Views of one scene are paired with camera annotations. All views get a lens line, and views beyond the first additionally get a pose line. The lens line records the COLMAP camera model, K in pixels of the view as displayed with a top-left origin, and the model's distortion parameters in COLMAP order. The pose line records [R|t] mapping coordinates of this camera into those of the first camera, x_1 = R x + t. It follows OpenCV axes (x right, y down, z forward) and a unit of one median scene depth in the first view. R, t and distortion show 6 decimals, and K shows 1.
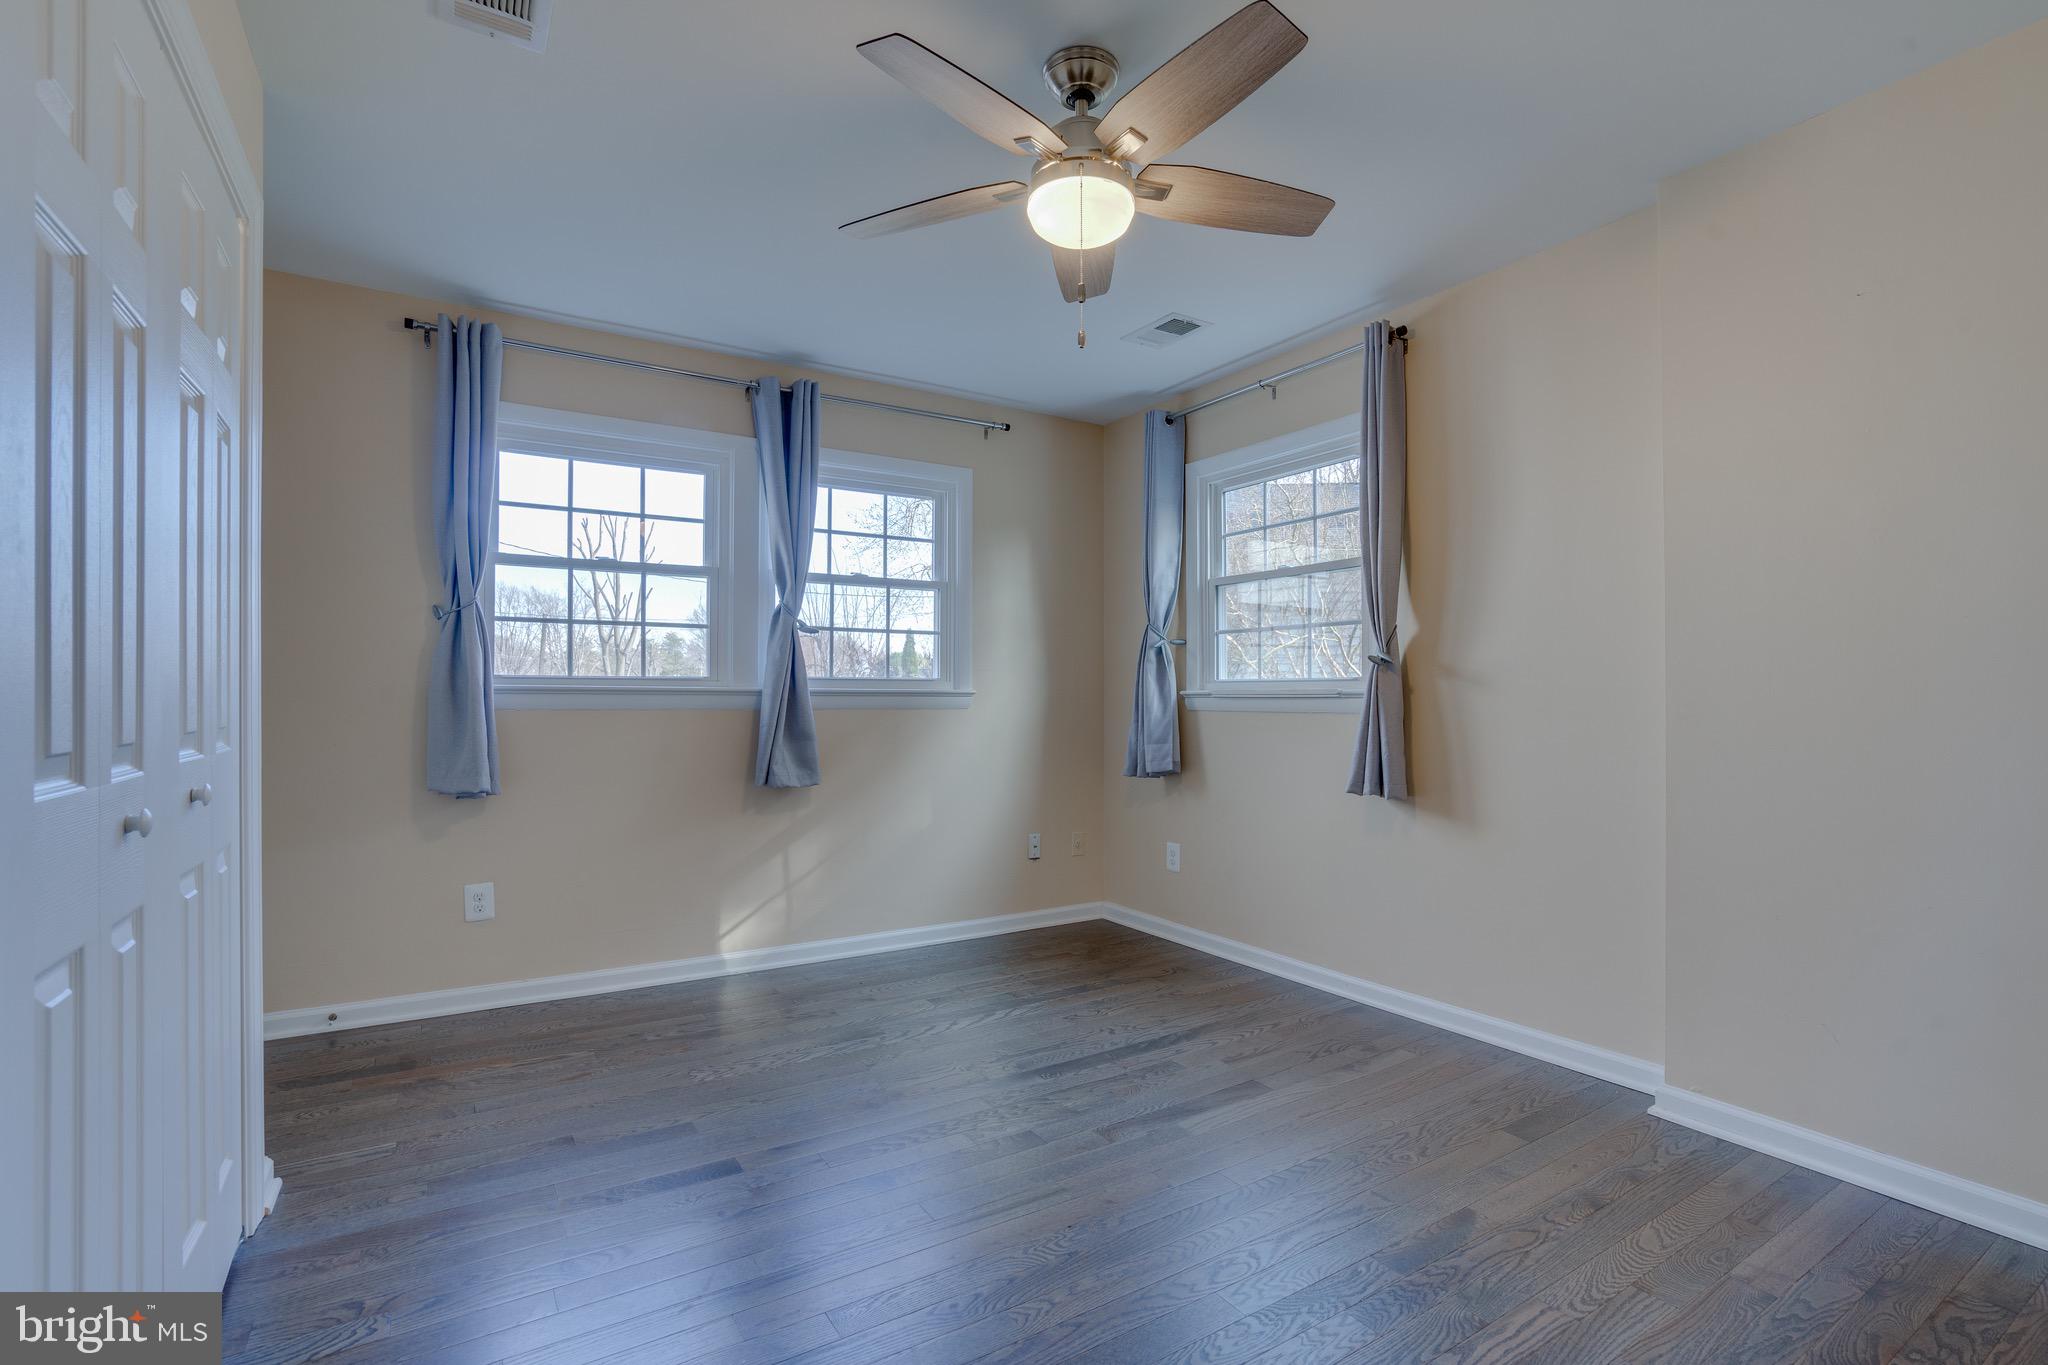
lens RADIAL K [[955.1, 0, 1035.8], [0, 955.1, 684.6], [0, 0, 1]] dist [-0.051185, 0.021983]
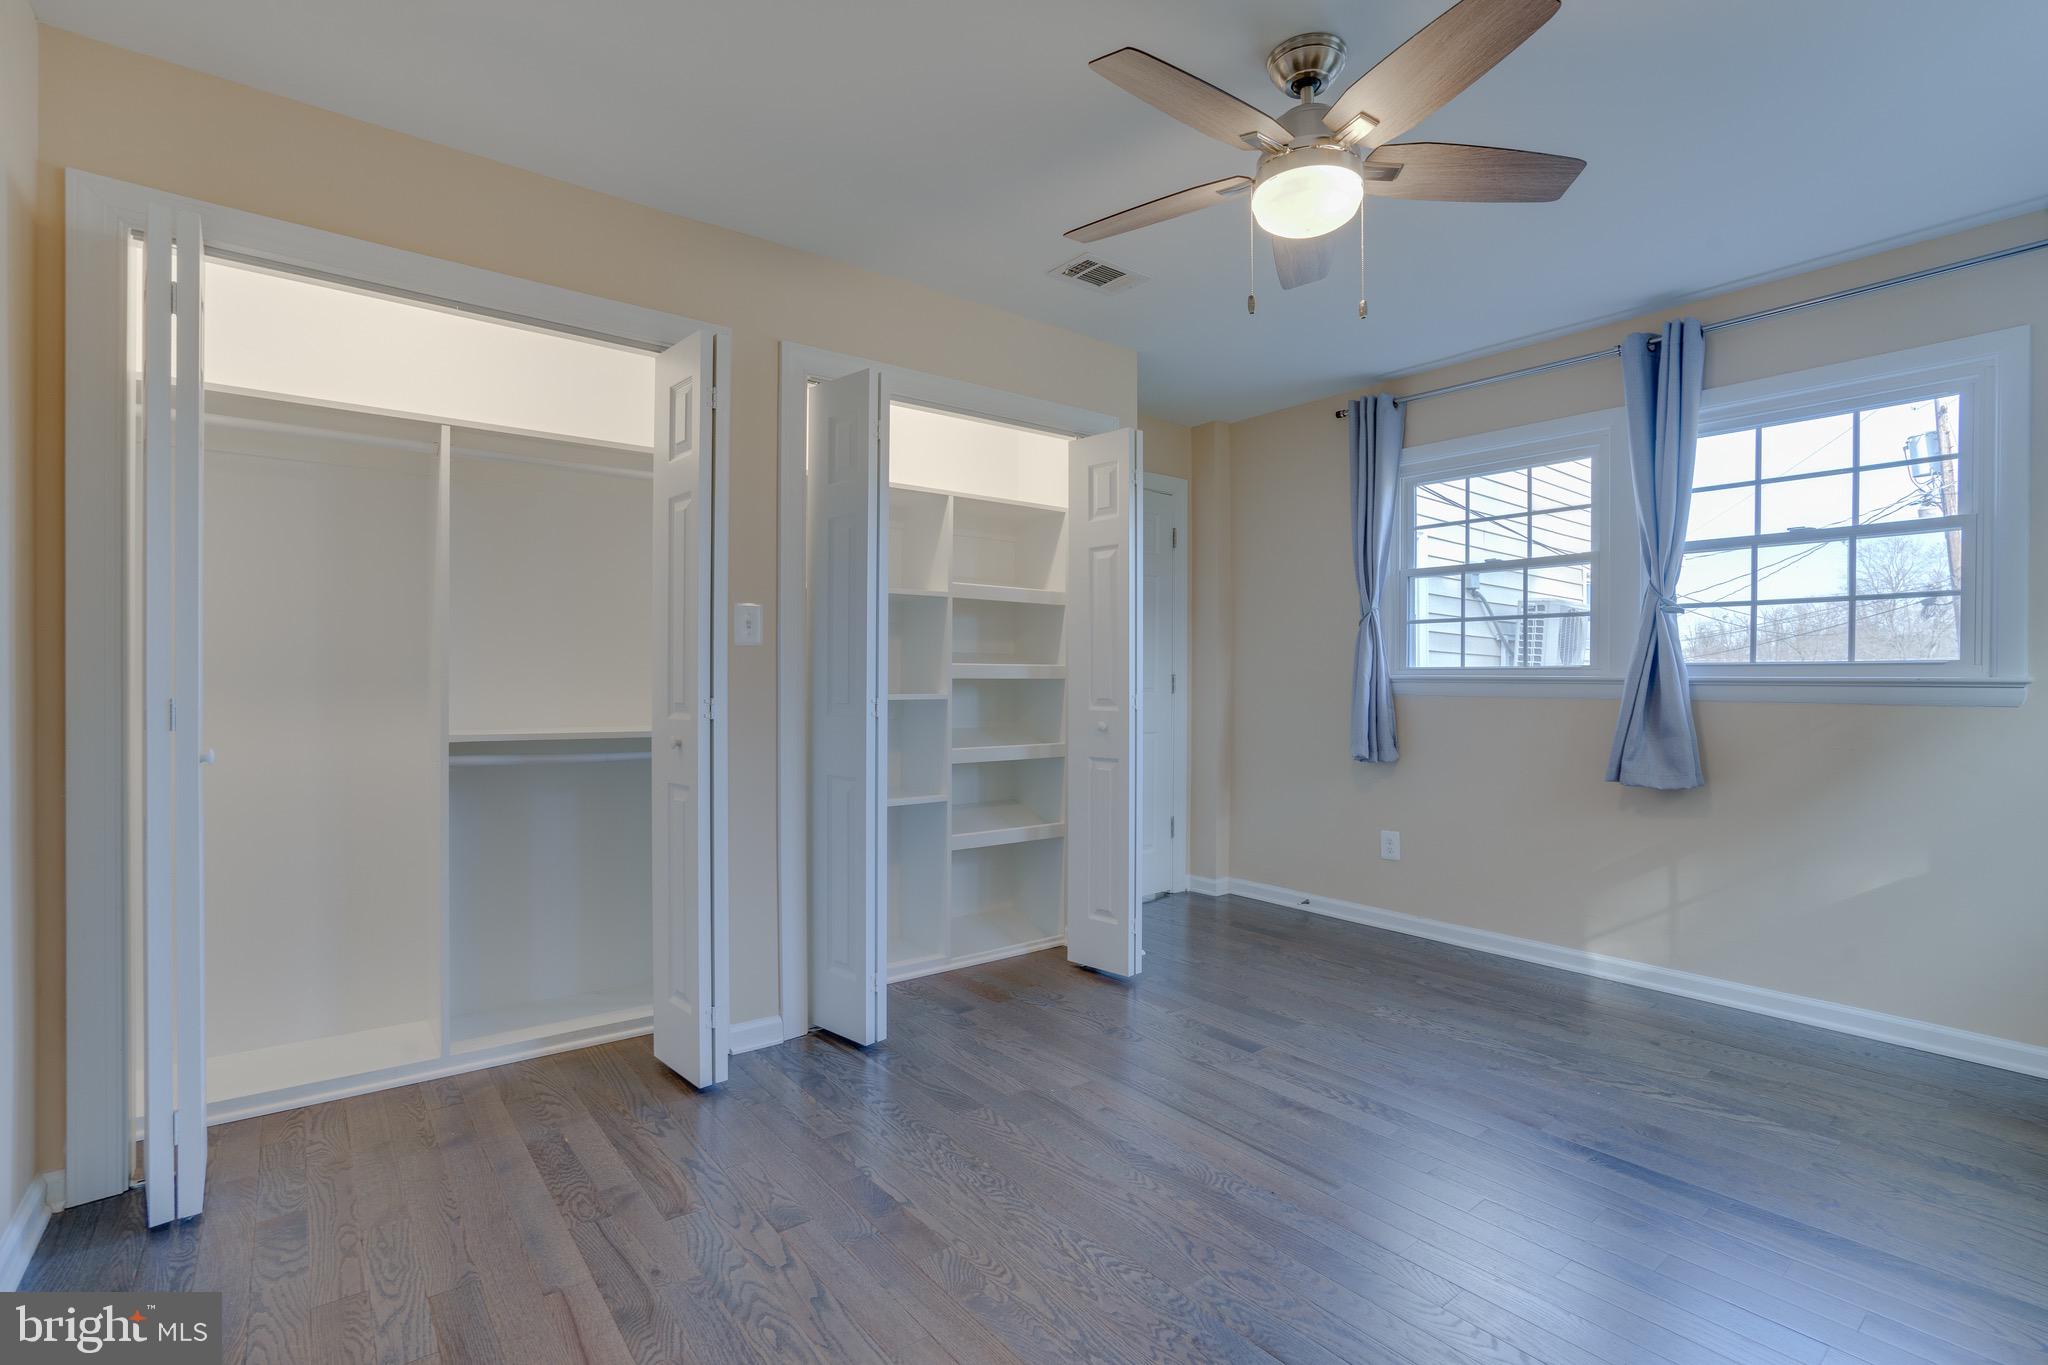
lens RADIAL K [[955.1, 0, 1035.8], [0, 955.1, 684.6], [0, 0, 1]] dist [-0.051185, 0.021983]
pose [[0.097298, 0.002842, -0.995251, 0.566100], [0.008531, 0.999957, 0.003689, 0.002881], [0.995219, -0.008849, 0.097269, 0.346558]]
